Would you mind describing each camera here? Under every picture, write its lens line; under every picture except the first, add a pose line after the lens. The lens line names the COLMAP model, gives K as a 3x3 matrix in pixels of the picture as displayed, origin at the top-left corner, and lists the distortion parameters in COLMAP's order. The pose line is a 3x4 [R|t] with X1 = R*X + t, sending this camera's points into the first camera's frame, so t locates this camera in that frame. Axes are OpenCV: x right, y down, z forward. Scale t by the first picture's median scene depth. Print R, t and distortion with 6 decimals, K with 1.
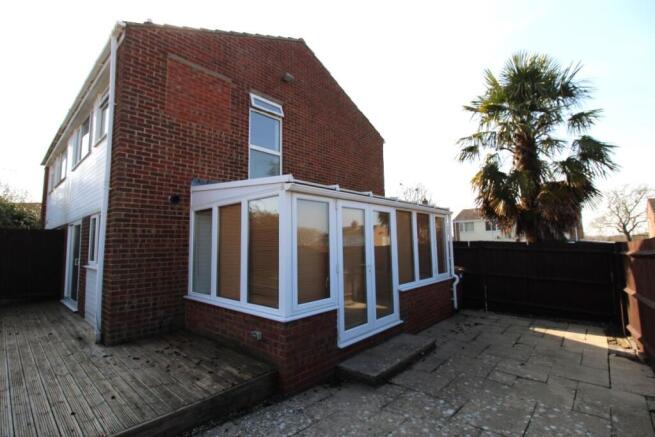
lens RADIAL K [[307.3, 0, 328.0], [0, 307.3, 215.6], [0, 0, 1]] dist [-0.013023, -0.002741]
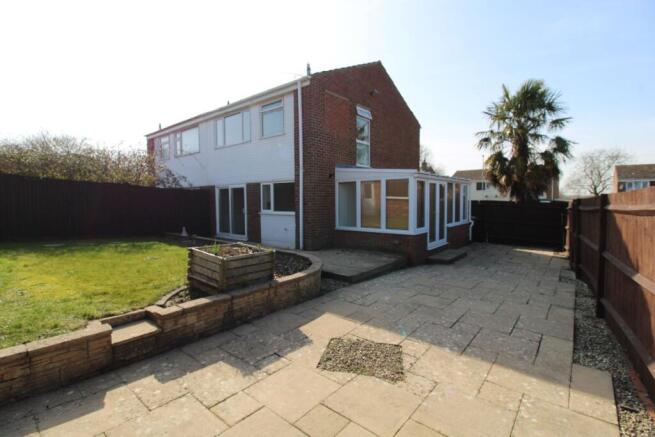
lens RADIAL K [[307.3, 0, 326.3], [0, 307.3, 218.6], [0, 0, 1]] dist [-0.013023, -0.002741]
pose [[0.999233, 0.006334, 0.038653, -0.431251], [-0.012069, 0.988615, 0.149980, -0.055106], [-0.037263, -0.150332, 0.987933, -0.600350]]
